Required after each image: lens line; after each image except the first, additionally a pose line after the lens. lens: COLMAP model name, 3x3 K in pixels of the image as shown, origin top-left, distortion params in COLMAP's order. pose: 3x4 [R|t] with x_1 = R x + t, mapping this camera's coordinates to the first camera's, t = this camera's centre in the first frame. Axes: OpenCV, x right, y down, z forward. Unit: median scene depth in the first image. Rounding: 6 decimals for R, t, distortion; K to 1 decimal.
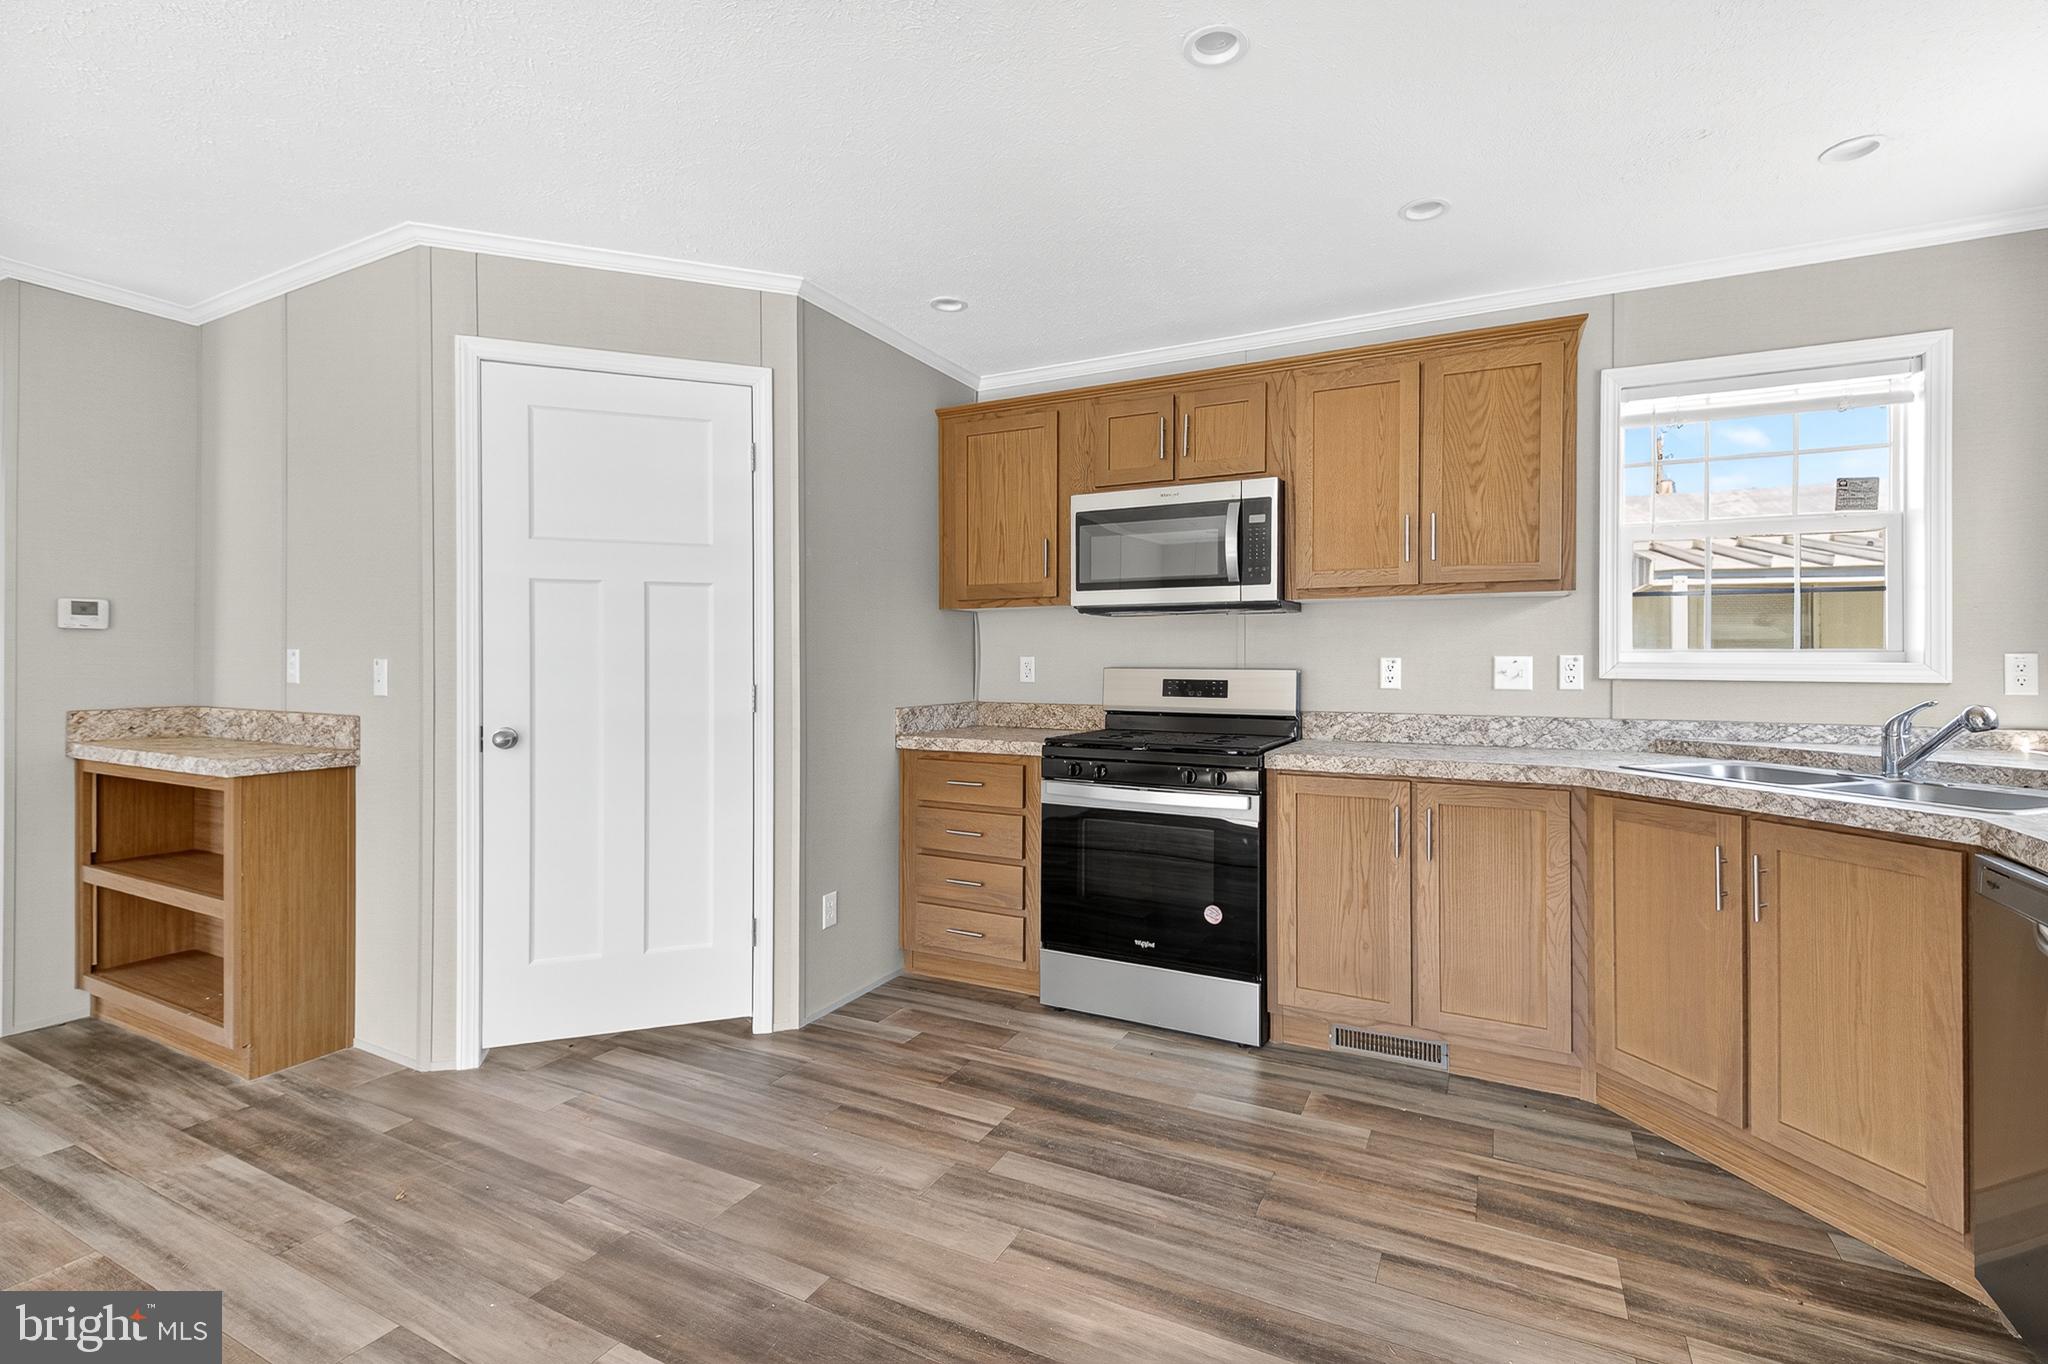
lens RADIAL K [[912.9, 0, 1035.2], [0, 912.9, 661.0], [0, 0, 1]] dist [0.018575, -0.010832]
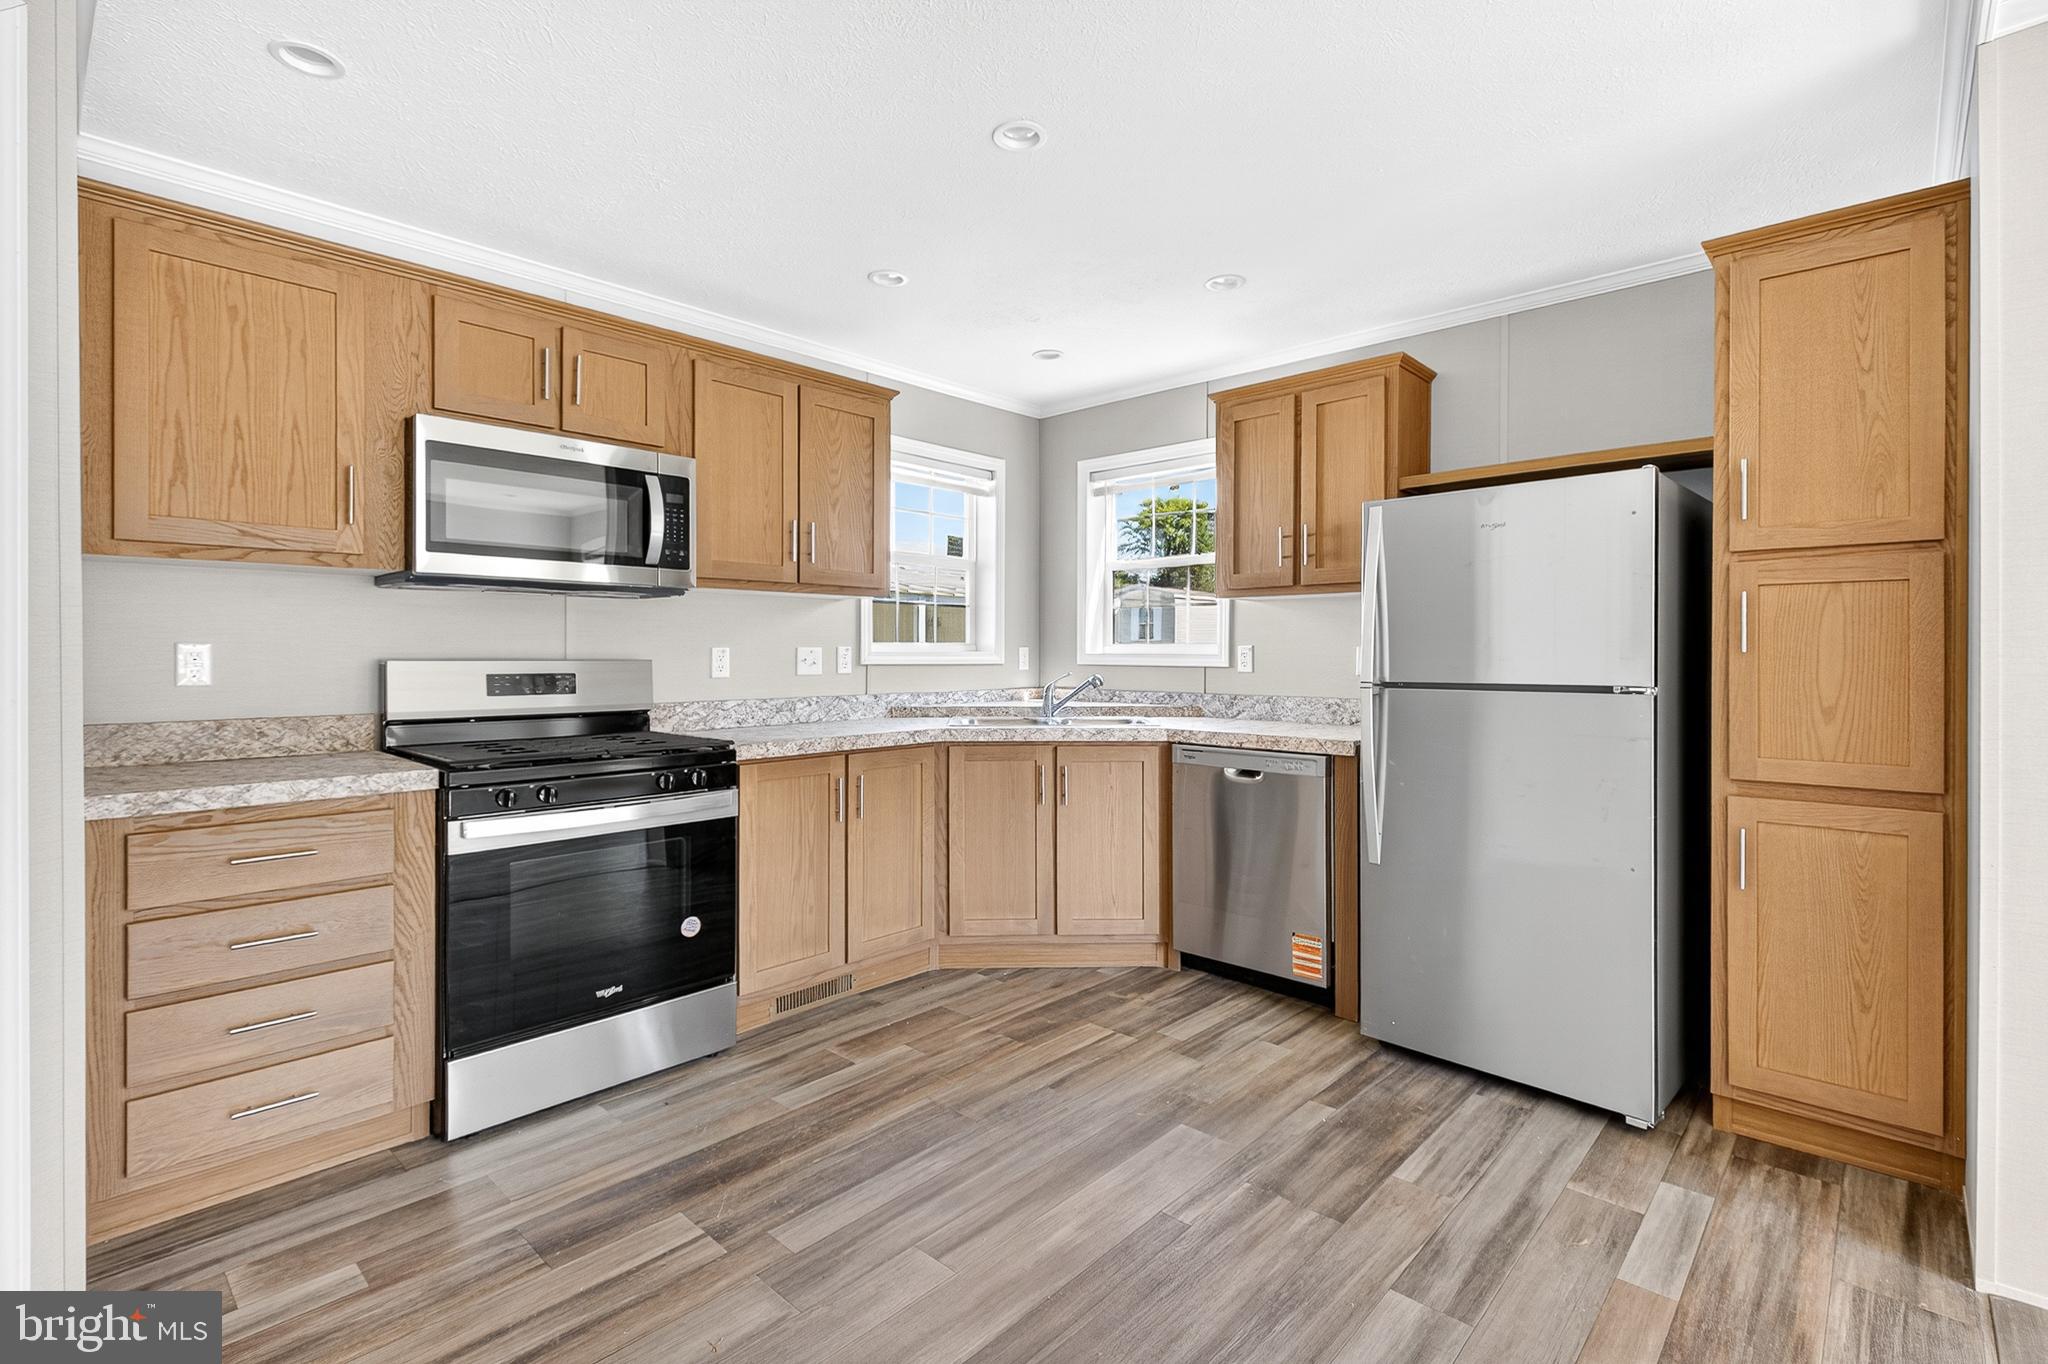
lens RADIAL K [[944.4, 0, 1019.7], [0, 944.4, 652.1], [0, 0, 1]] dist [0.021309, -0.024269]
pose [[0.274019, -0.001254, 0.961723, -0.666782], [-0.000978, 0.999998, 0.001583, -0.000558], [-0.961724, -0.001374, 0.274017, 0.447069]]
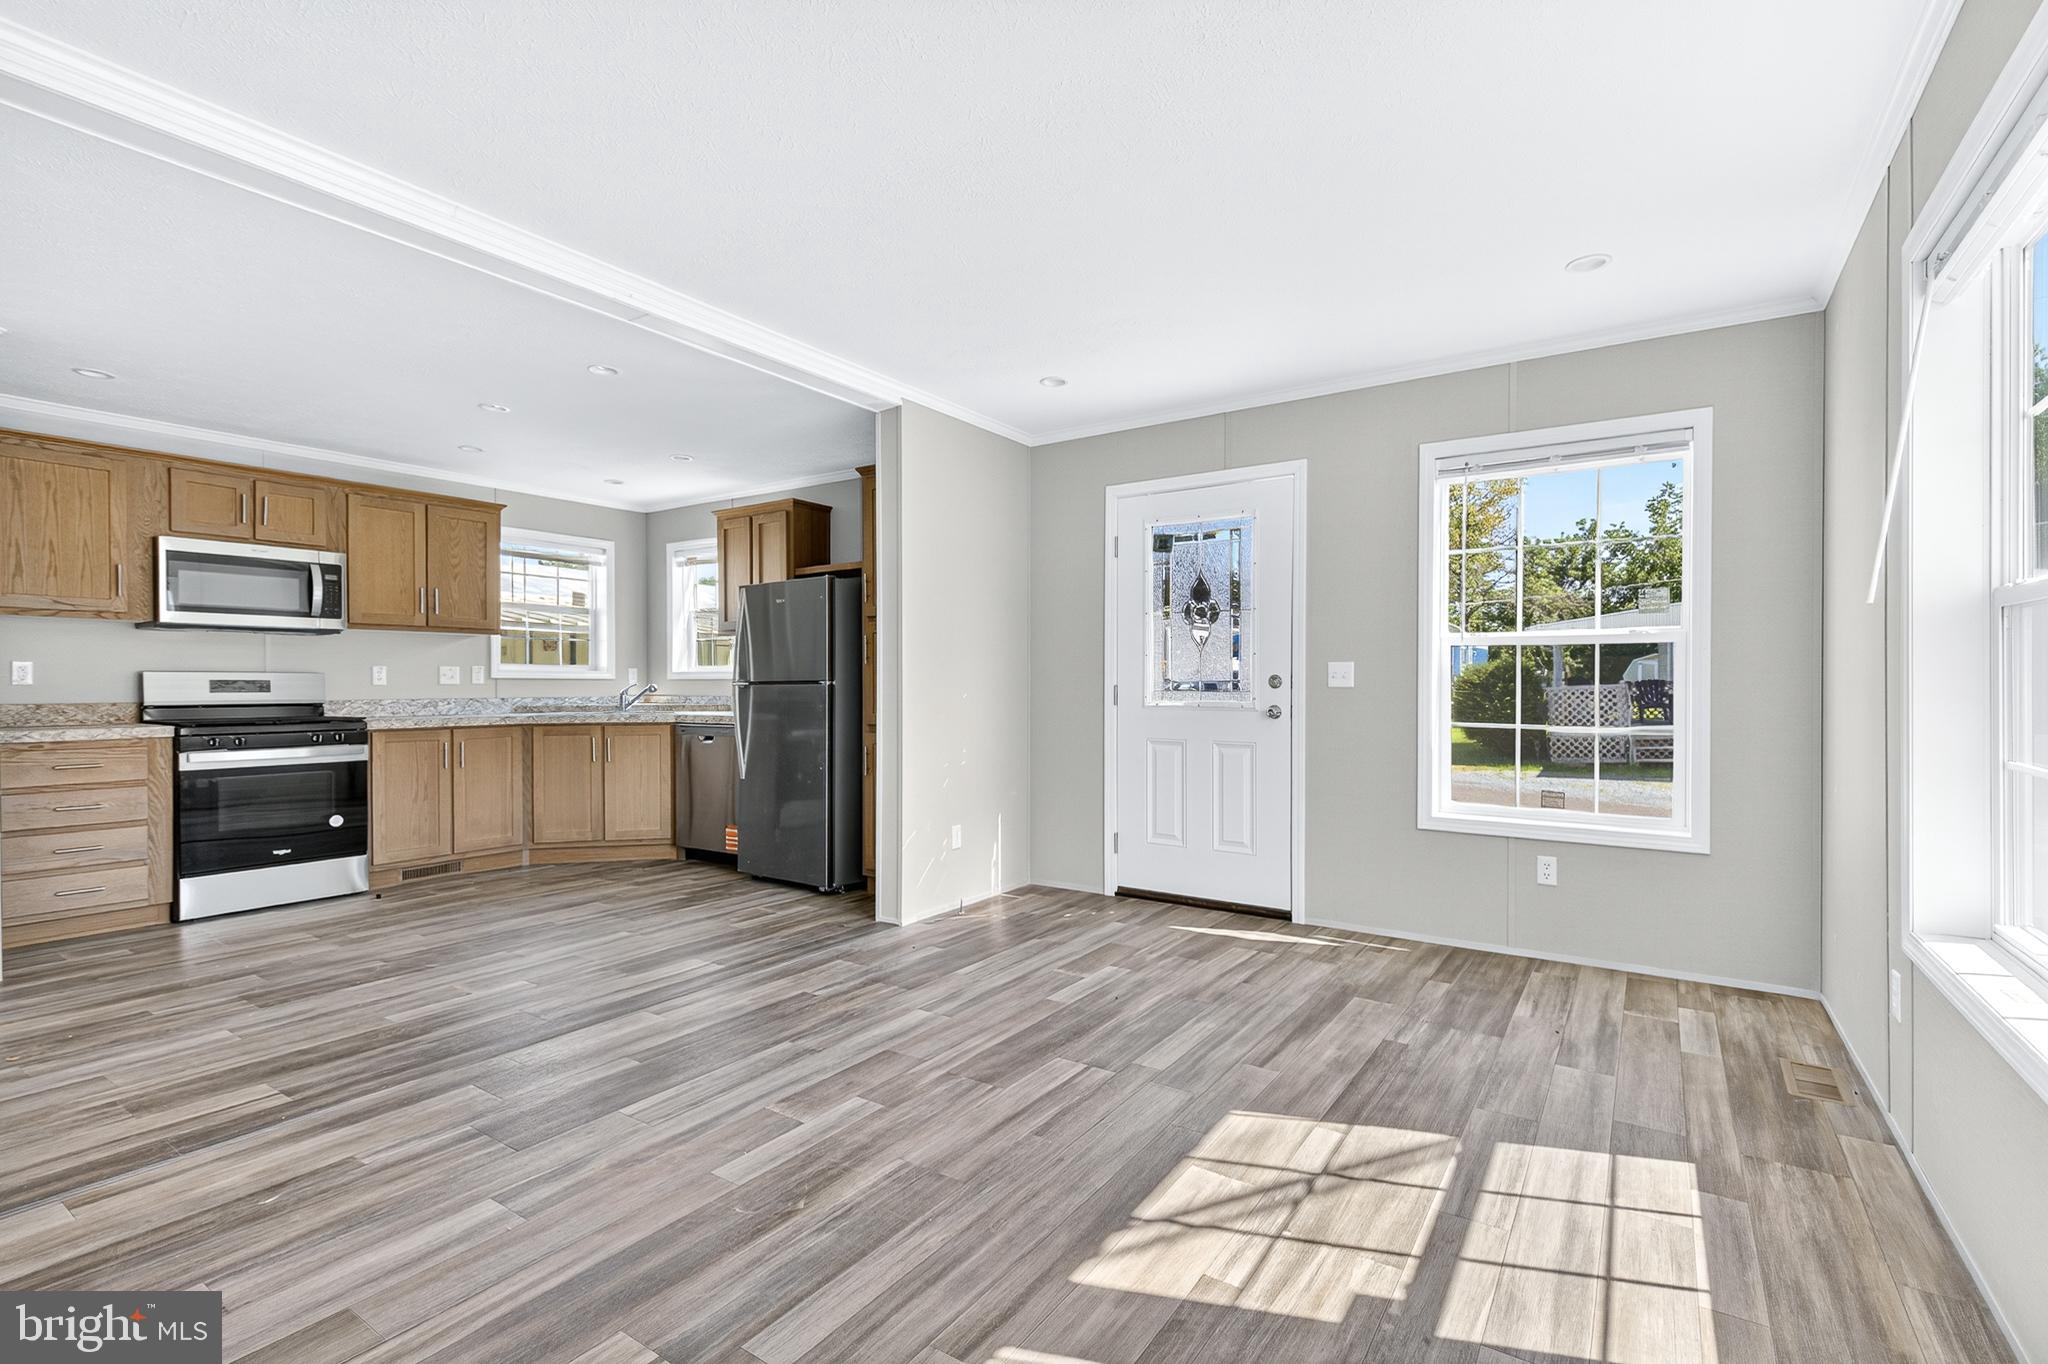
lens RADIAL K [[966.6, 0, 1029.4], [0, 966.6, 689.7], [0, 0, 1]] dist [0.025174, -0.014001]
pose [[0.131438, -0.008973, 0.991284, -1.454932], [0.002122, 0.999959, 0.008770, 0.031082], [-0.991322, 0.000951, 0.131452, -0.488749]]
